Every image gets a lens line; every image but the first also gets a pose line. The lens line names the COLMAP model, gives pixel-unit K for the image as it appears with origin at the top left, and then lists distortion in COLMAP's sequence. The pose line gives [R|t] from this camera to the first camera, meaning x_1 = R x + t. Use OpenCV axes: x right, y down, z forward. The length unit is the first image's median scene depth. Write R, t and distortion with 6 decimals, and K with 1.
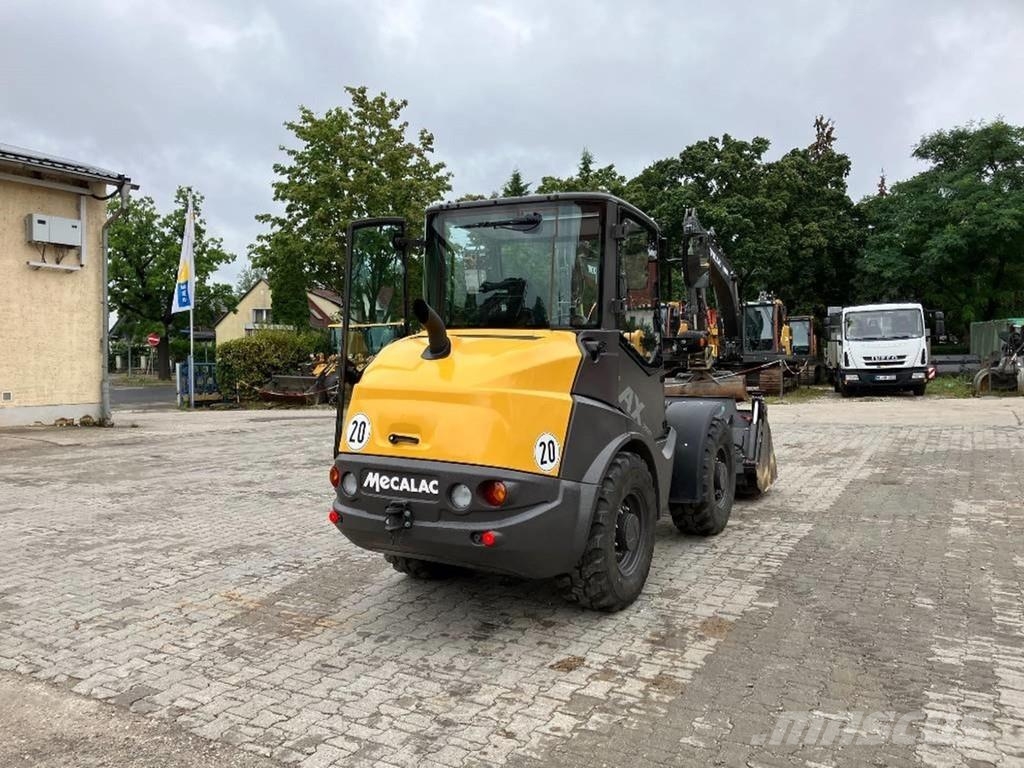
lens RADIAL K [[839.5, 0, 506.3], [0, 839.5, 386.9], [0, 0, 1]] dist [0.011300, 0.007384]
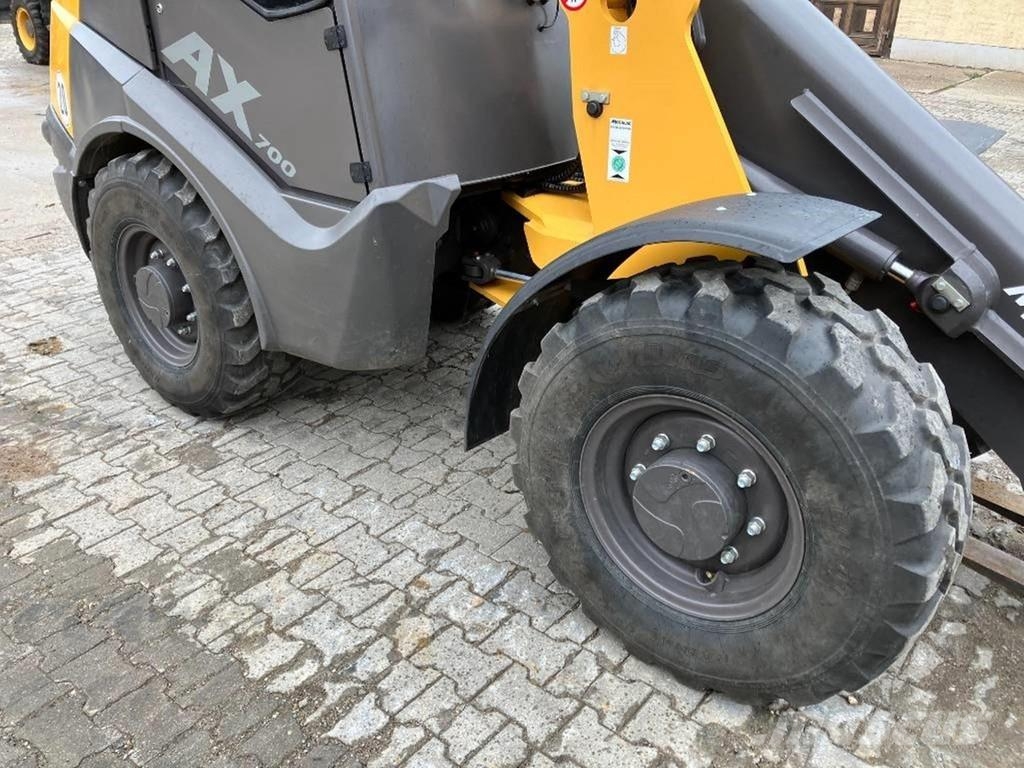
lens RADIAL K [[839.5, 0, 506.3], [0, 839.5, 386.9], [0, 0, 1]] dist [0.011300, 0.007384]
pose [[-0.180998, 0.444194, -0.877457, 0.729461], [-0.070306, 0.884067, 0.462042, -0.066575], [0.980967, 0.145319, -0.128785, 1.495490]]
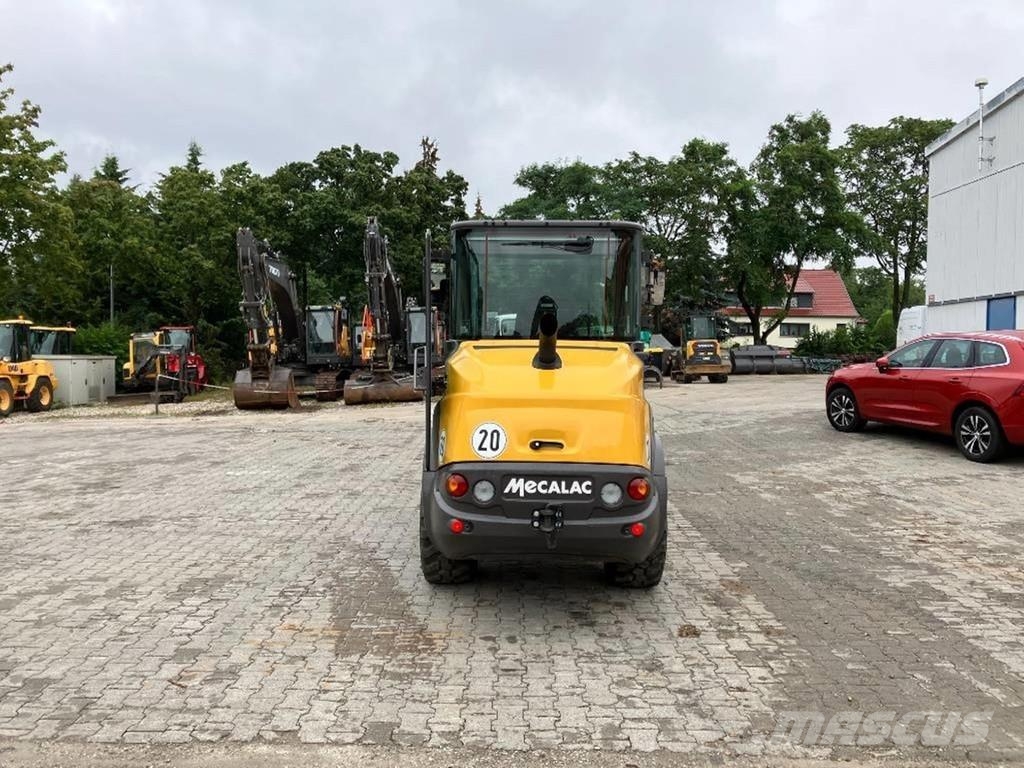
lens RADIAL K [[836.0, 0, 507.5], [0, 836.0, 367.7], [0, 0, 1]] dist [0.011896, 0.009328]
pose [[0.879568, -0.009695, 0.475674, -0.651409], [0.020985, 0.999610, -0.018429, -0.016690], [-0.475310, 0.026191, 0.879428, 0.087668]]
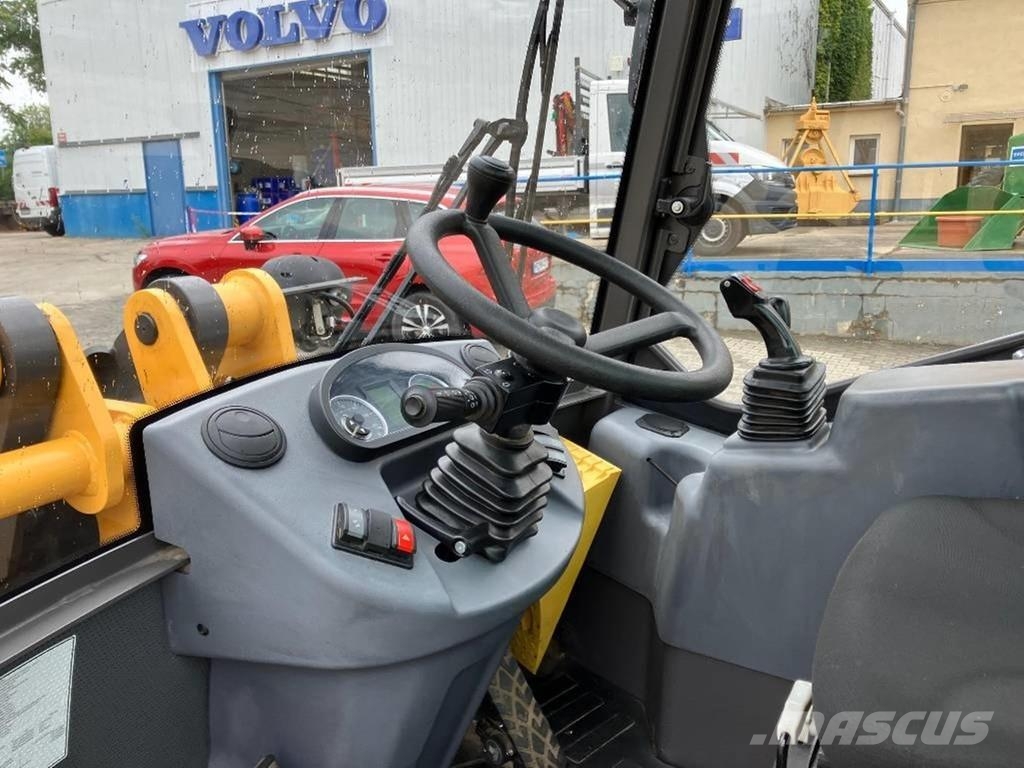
lens RADIAL K [[839.5, 0, 506.3], [0, 839.5, 386.9], [0, 0, 1]] dist [0.011300, 0.007384]
pose [[0.030932, -0.231171, 0.972421, -0.093122], [0.062429, 0.971434, 0.228951, -0.124112], [-0.997570, 0.053625, 0.044480, 1.339921]]
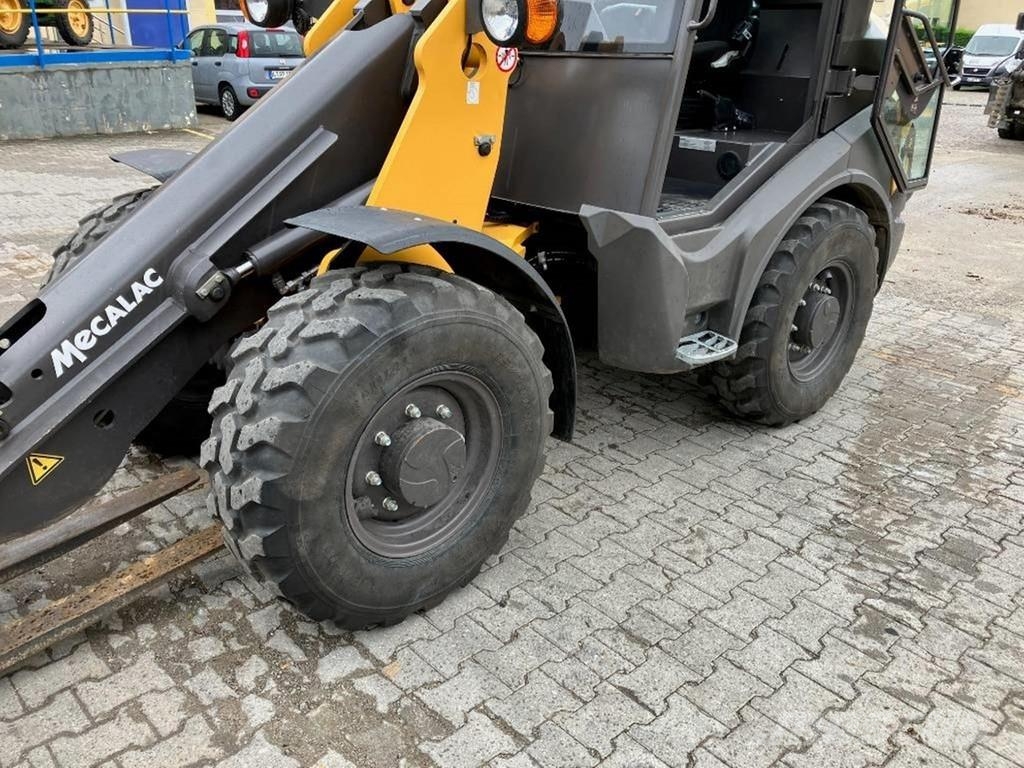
lens RADIAL K [[848.2, 0, 495.1], [0, 848.2, 388.5], [0, 0, 1]] dist [0.024376, -0.007821]
pose [[-0.947038, -0.150536, 0.283652, -0.086532], [-0.011271, 0.898353, 0.439131, -0.100530], [-0.320925, 0.412676, -0.852470, 2.091529]]
